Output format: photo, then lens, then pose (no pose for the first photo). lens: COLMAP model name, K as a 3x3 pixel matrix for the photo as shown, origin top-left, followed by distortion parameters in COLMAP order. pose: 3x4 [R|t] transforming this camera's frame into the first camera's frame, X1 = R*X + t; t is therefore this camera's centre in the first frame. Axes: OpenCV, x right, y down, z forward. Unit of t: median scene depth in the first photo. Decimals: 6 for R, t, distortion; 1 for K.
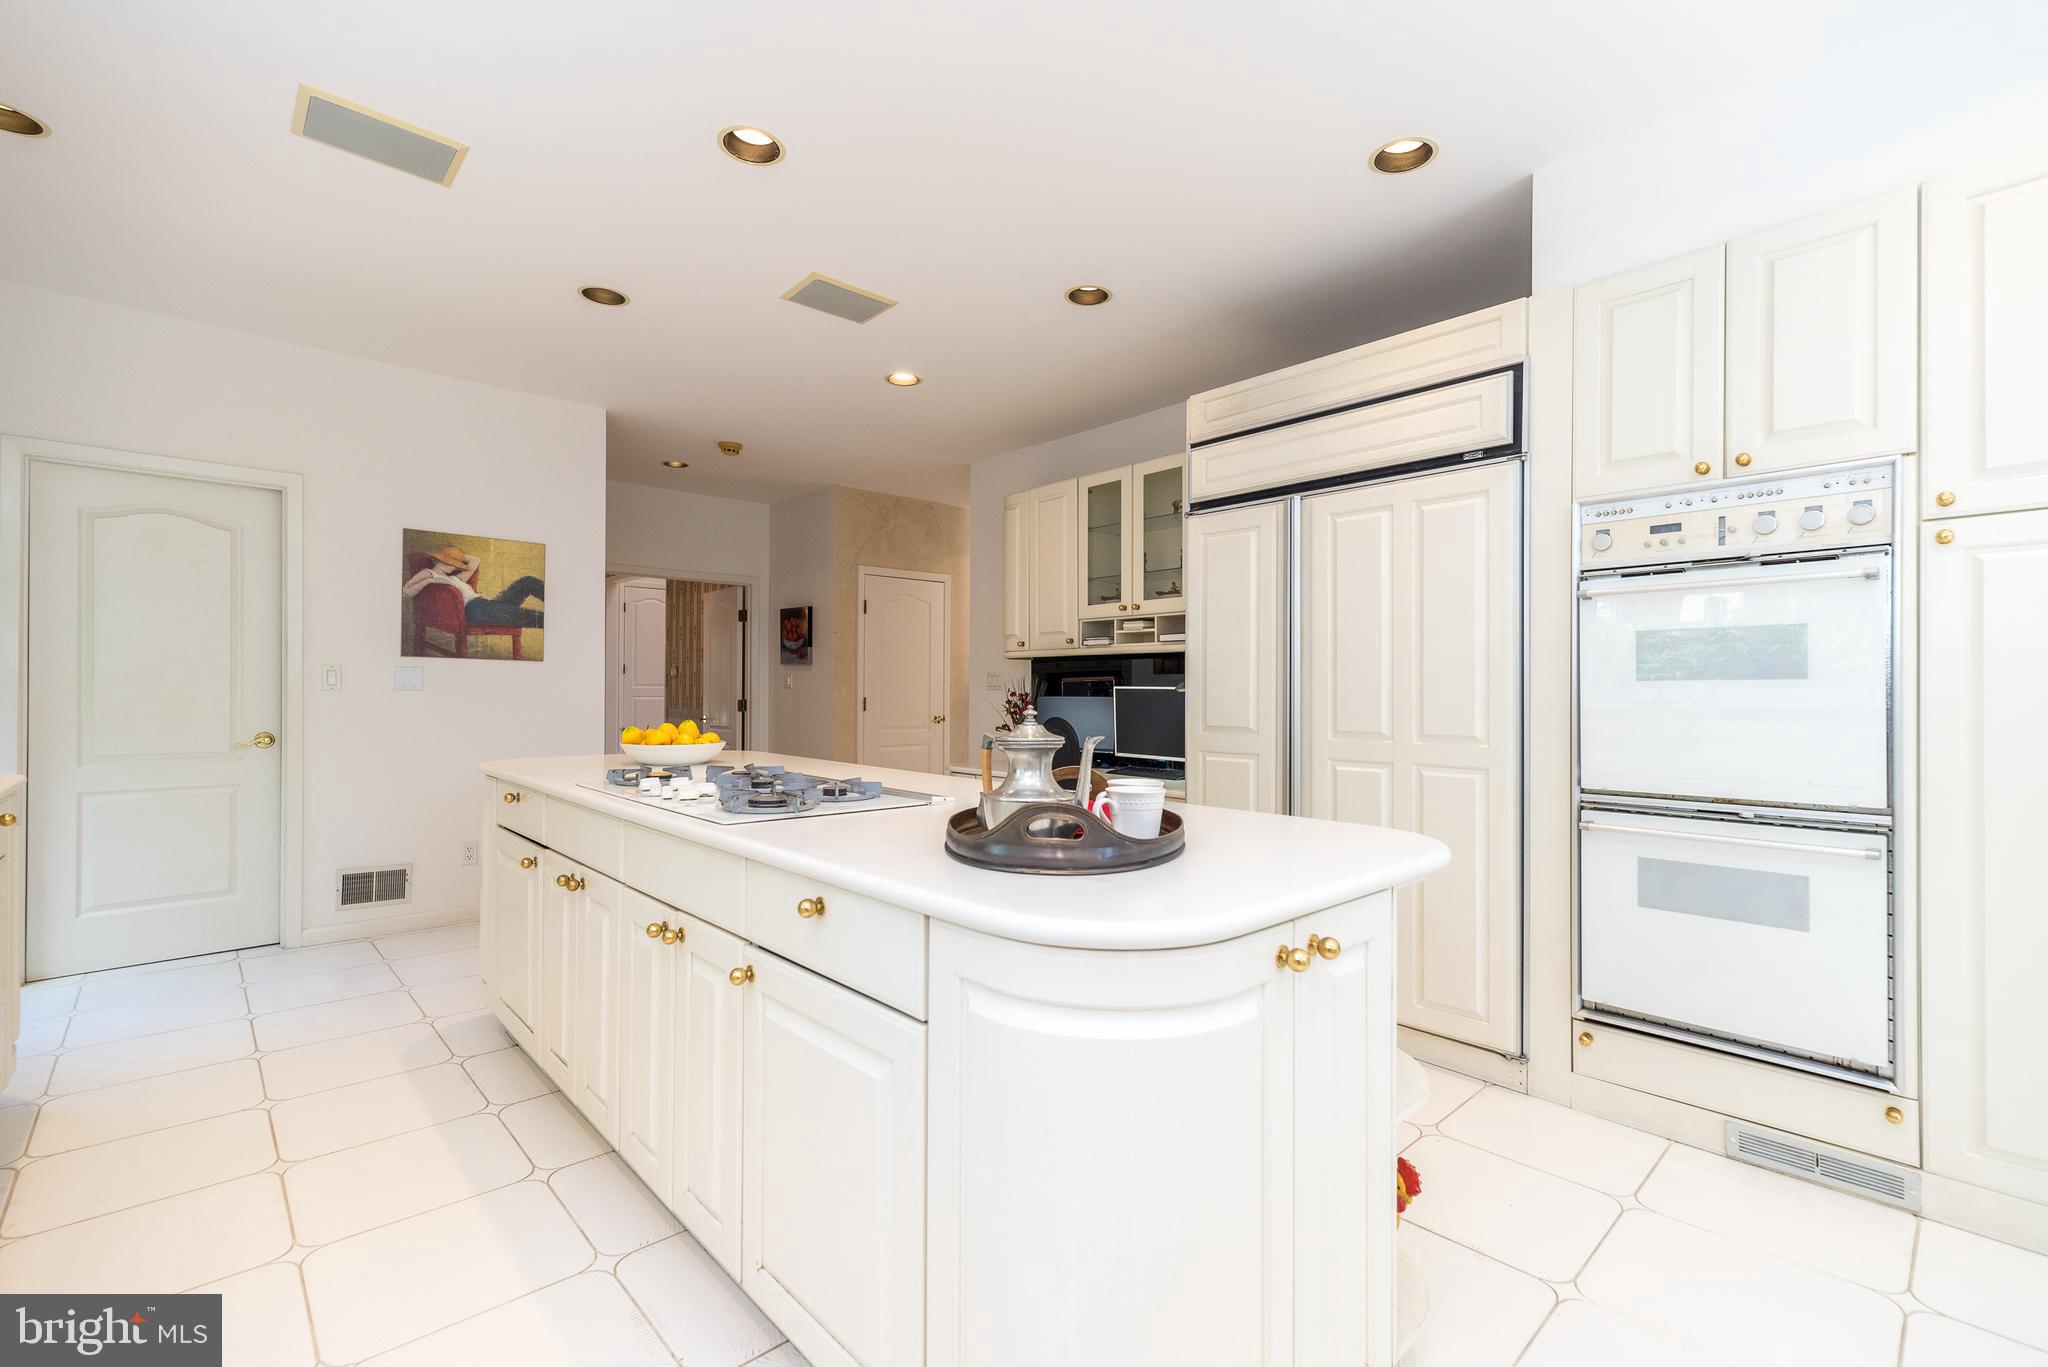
lens RADIAL K [[897.8, 0, 1028.3], [0, 897.8, 684.2], [0, 0, 1]] dist [0.009553, -0.000326]
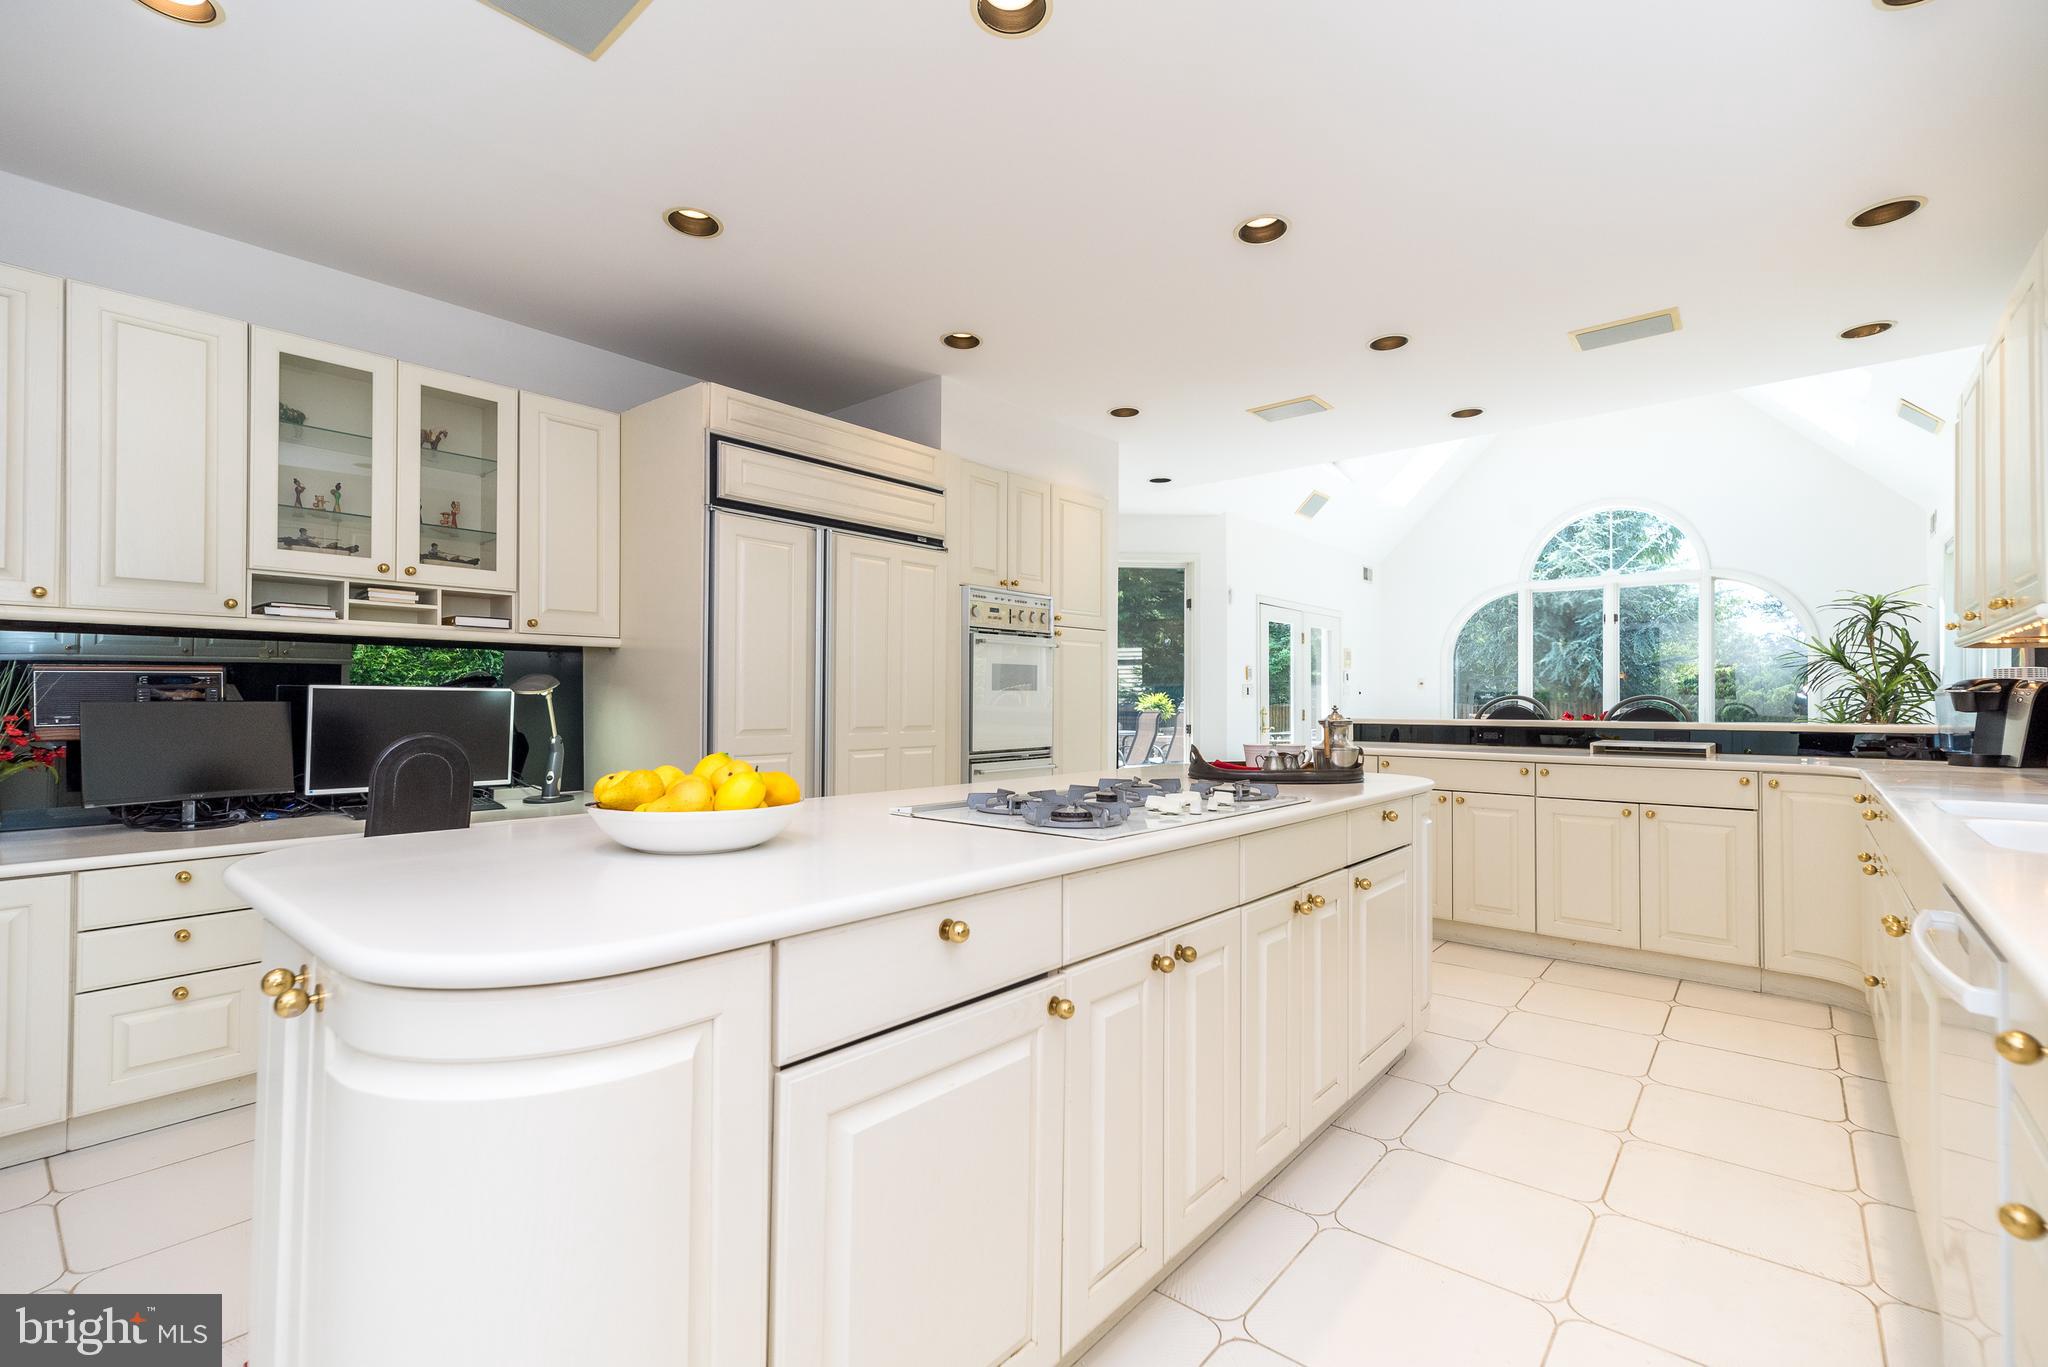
lens RADIAL K [[897.8, 0, 1027.4], [0, 897.8, 692.2], [0, 0, 1]] dist [0.009553, -0.000326]
pose [[-0.119101, 0.008271, 0.992848, -0.643652], [-0.008816, 0.999917, -0.009387, 0.009405], [-0.992843, -0.009871, -0.119018, 0.630882]]
